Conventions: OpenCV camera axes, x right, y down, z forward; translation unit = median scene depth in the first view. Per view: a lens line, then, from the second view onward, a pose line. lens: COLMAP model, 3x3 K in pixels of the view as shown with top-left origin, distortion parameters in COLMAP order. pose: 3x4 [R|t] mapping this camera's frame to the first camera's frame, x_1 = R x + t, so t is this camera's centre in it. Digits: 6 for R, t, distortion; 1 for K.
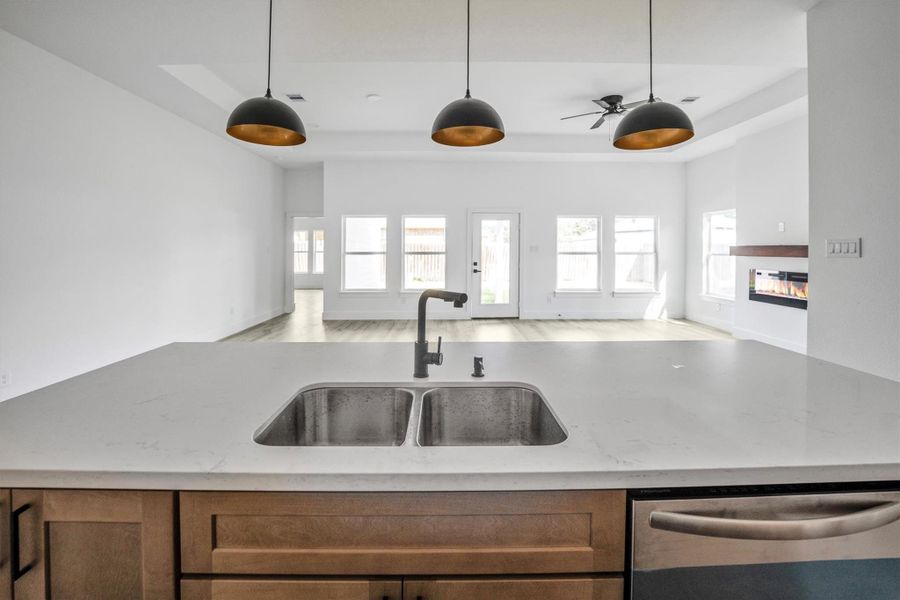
lens RADIAL K [[383.6, 0, 447.0], [0, 383.6, 252.5], [0, 0, 1]] dist [-0.021204, 0.000062]
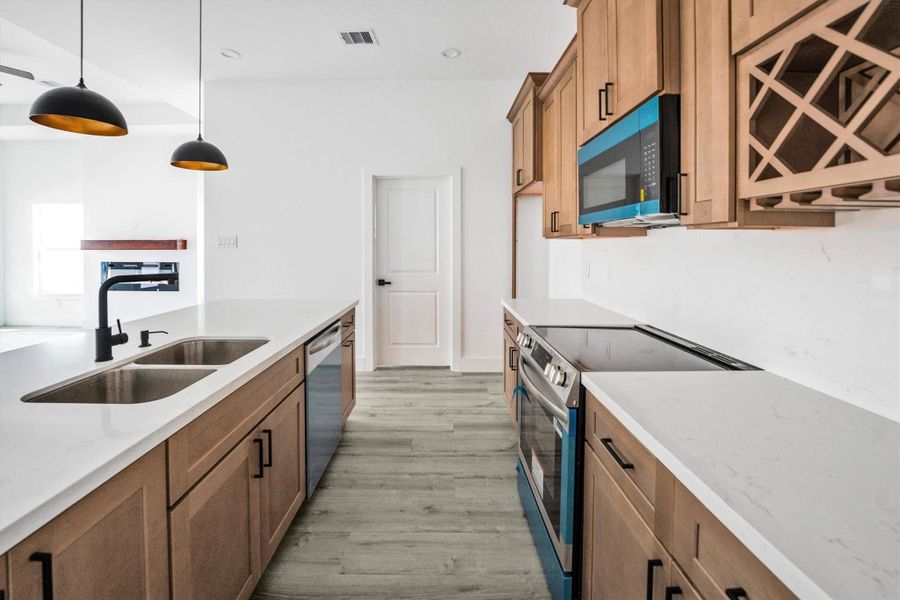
lens RADIAL K [[383.6, 0, 447.0], [0, 383.6, 252.5], [0, 0, 1]] dist [-0.021204, 0.000062]
pose [[0.002341, -0.018965, 0.999817, -1.076044], [0.007507, 0.999792, 0.018947, 0.017759], [-0.999969, 0.007462, 0.002483, 0.062552]]
